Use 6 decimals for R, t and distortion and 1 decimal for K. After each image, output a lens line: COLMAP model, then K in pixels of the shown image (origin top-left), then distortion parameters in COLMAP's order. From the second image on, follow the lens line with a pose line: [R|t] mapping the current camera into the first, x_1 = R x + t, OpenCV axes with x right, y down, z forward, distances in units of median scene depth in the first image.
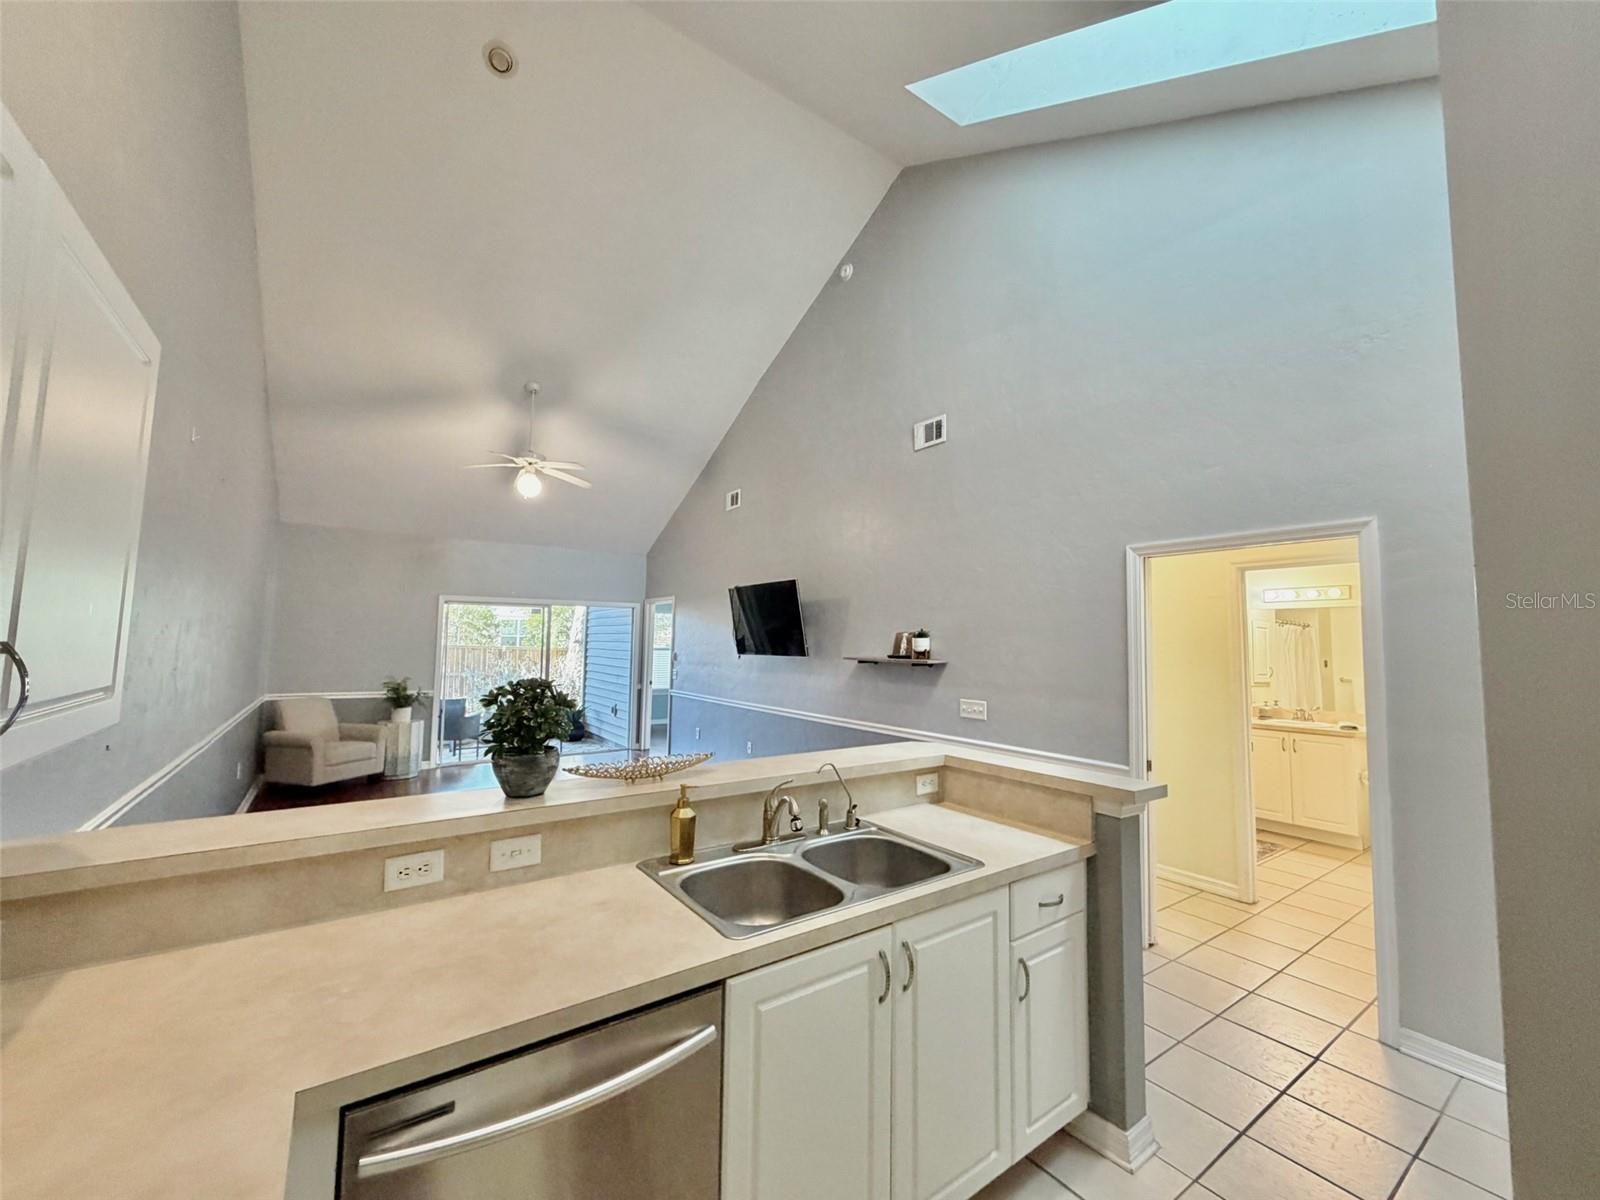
lens RADIAL K [[637.6, 0, 796.4], [0, 637.6, 601.4], [0, 0, 1]] dist [-0.000471, 0.000486]
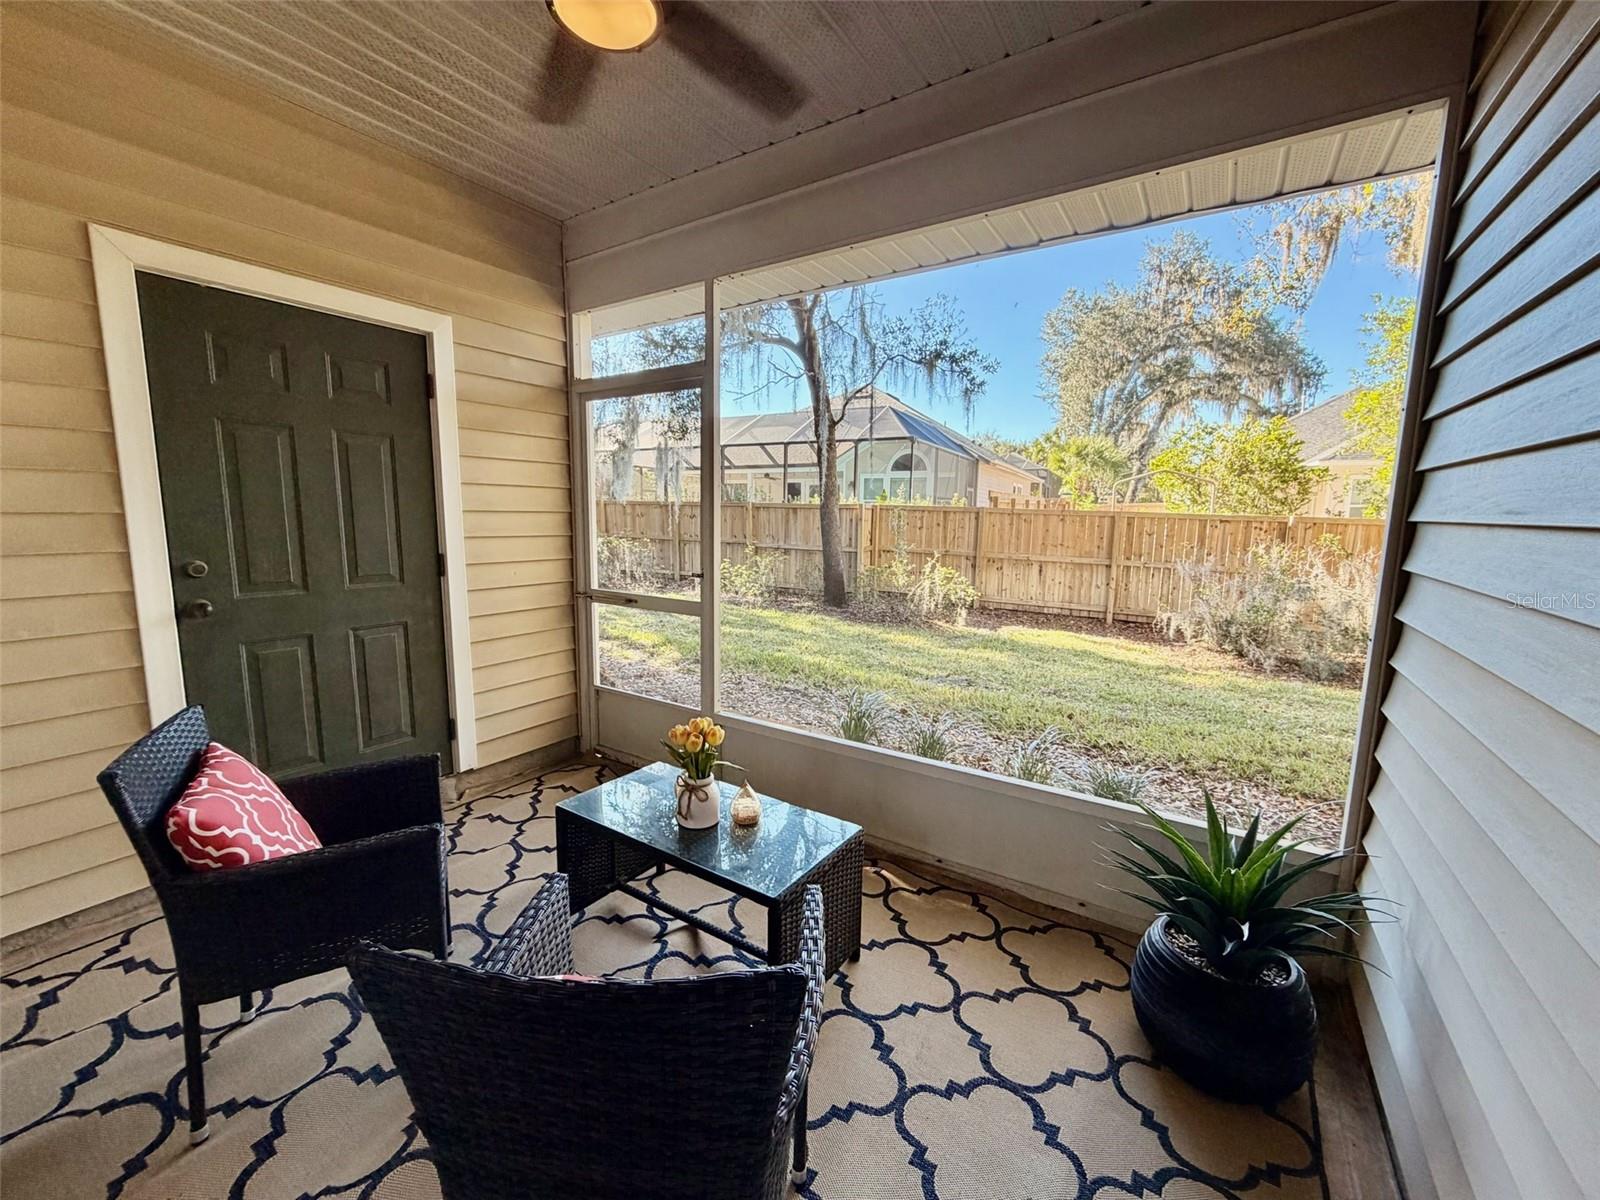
lens RADIAL K [[637.6, 0, 805.7], [0, 637.6, 600.1], [0, 0, 1]] dist [-0.000471, 0.000486]
pose [[0.379140, 0.113725, -0.918324, -0.502650], [0.055625, 0.987823, 0.145297, 0.151499], [0.923666, -0.106170, 0.368197, 1.675391]]
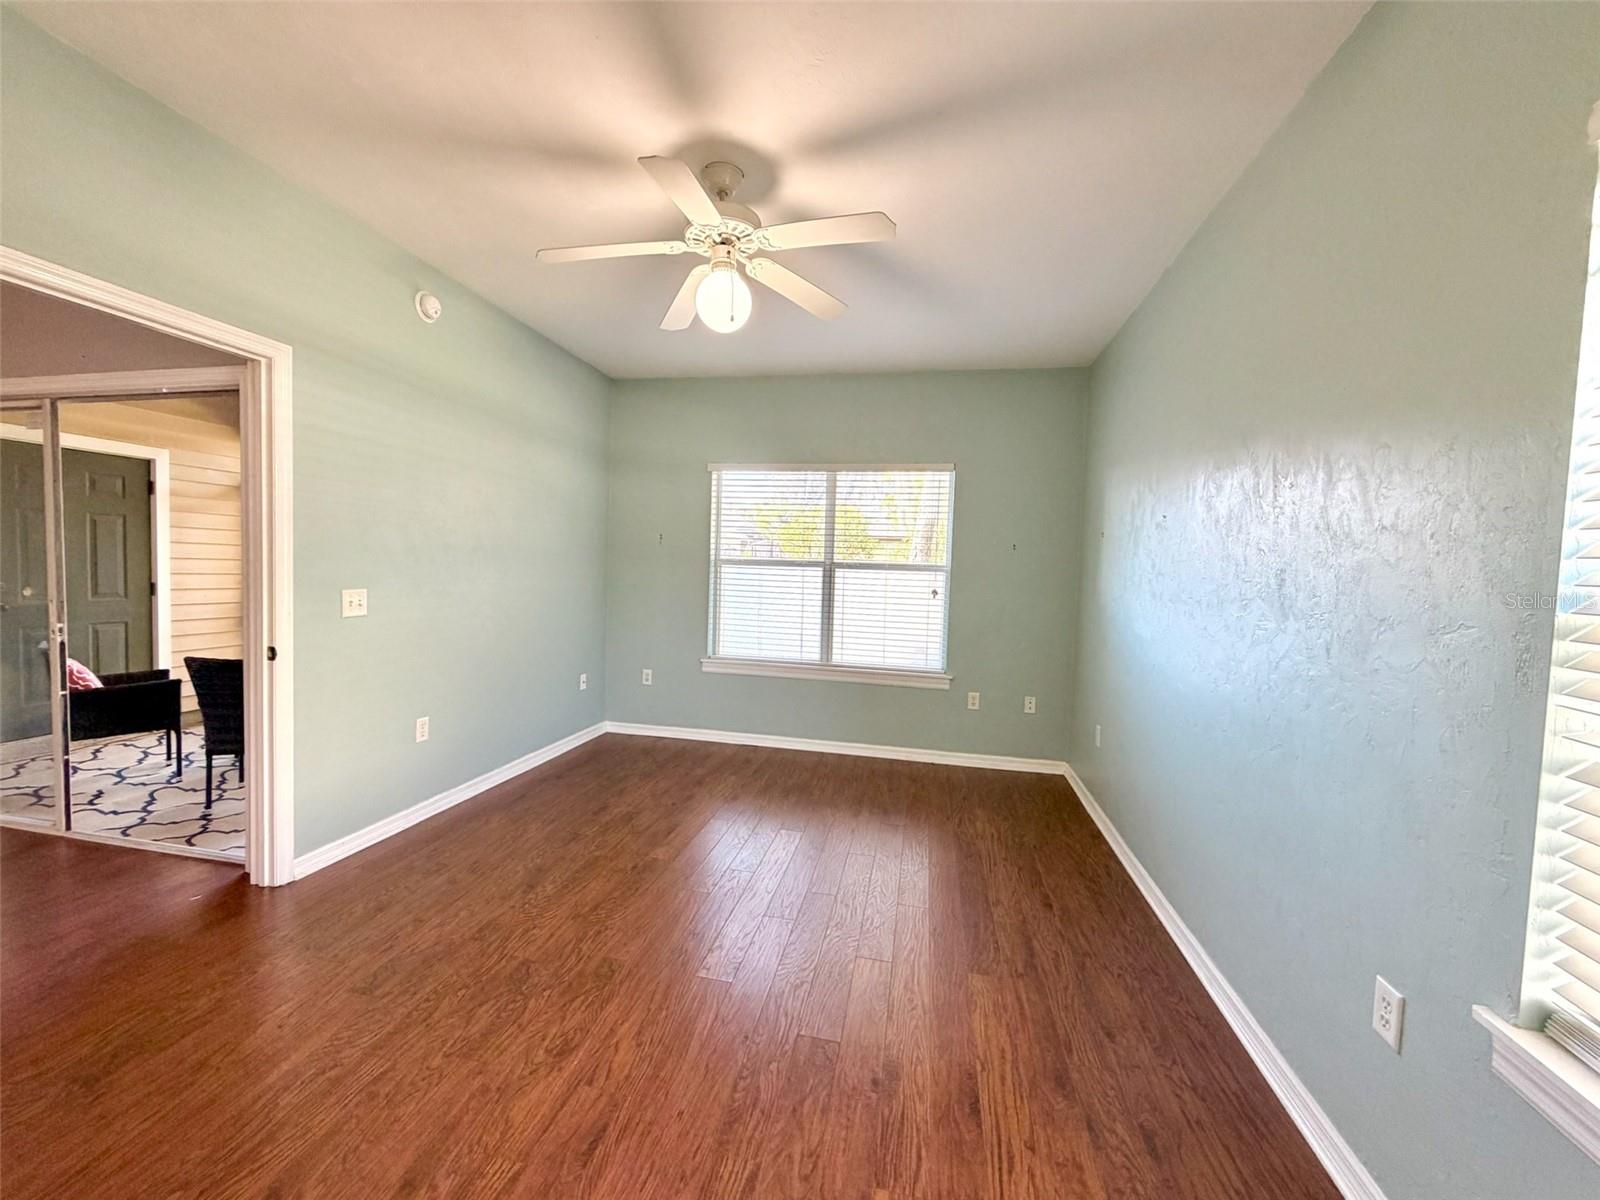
lens RADIAL K [[637.6, 0, 797.9], [0, 637.6, 597.6], [0, 0, 1]] dist [-0.000471, 0.000486]
pose [[0.680336, 0.041557, -0.731721, 0.223880], [0.026874, 0.996305, 0.081571, 0.145445], [0.732407, -0.075160, 0.676706, 1.649958]]
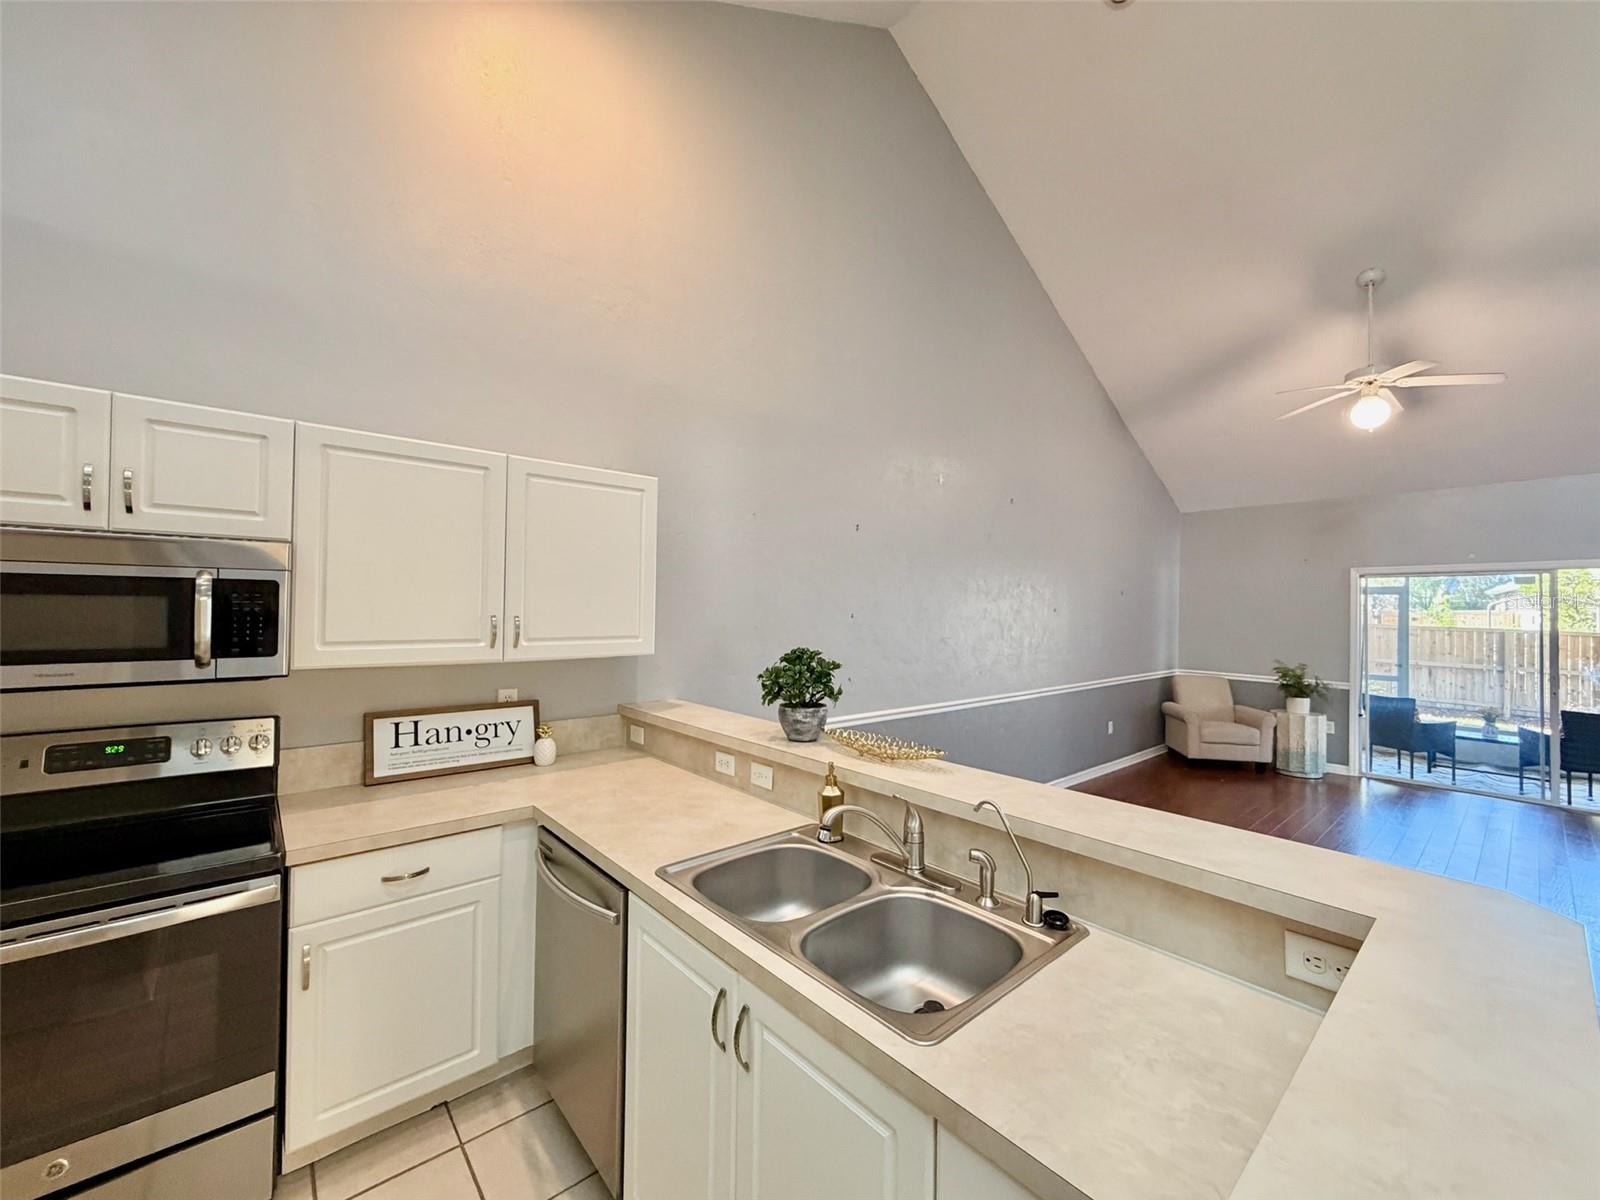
lens RADIAL K [[637.6, 0, 796.3], [0, 637.6, 598.8], [0, 0, 1]] dist [-0.000471, 0.000486]
pose [[0.094653, -0.028765, -0.995095, 0.273562], [0.051524, 0.998384, -0.023959, 0.017764], [0.994176, -0.049003, 0.095982, 0.289209]]
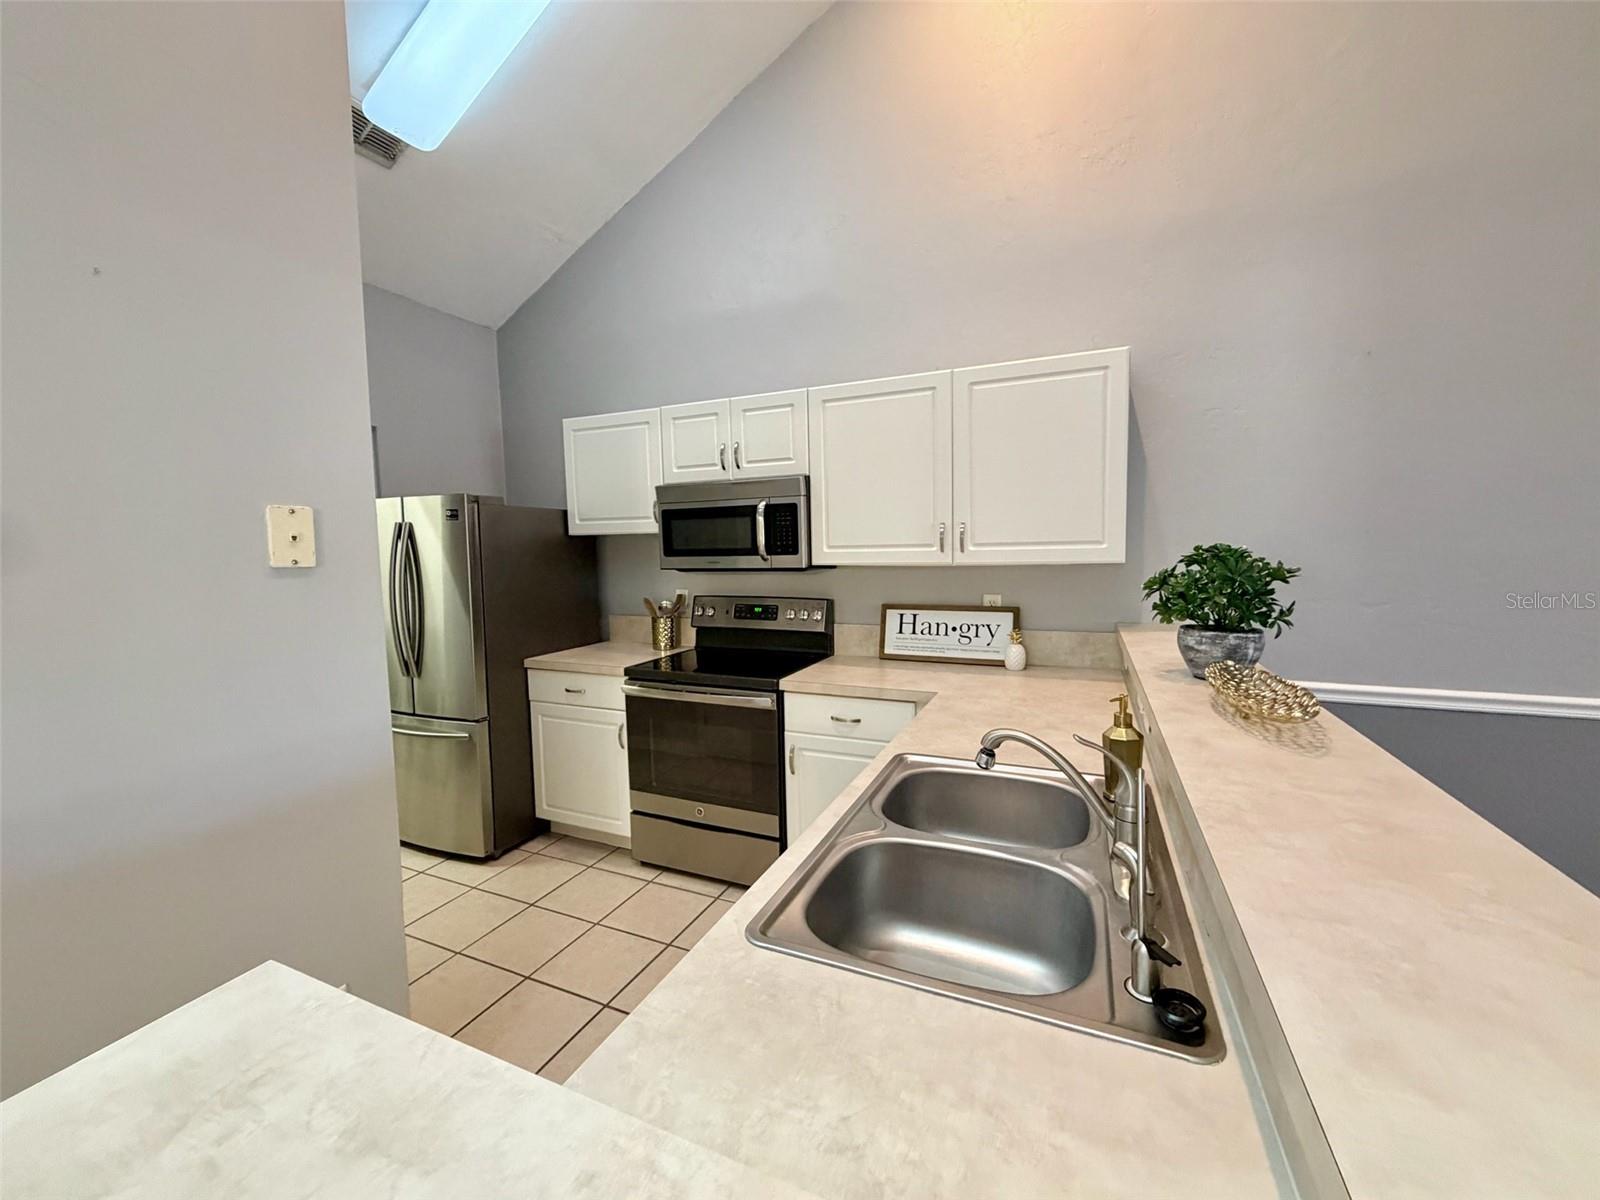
lens RADIAL K [[637.6, 0, 796.5], [0, 637.6, 602.9], [0, 0, 1]] dist [-0.000471, 0.000486]
pose [[-0.860387, 0.045793, -0.507580, 0.164543], [0.038200, 0.998948, 0.025372, 0.051304], [0.508207, 0.002440, -0.861231, 0.478379]]
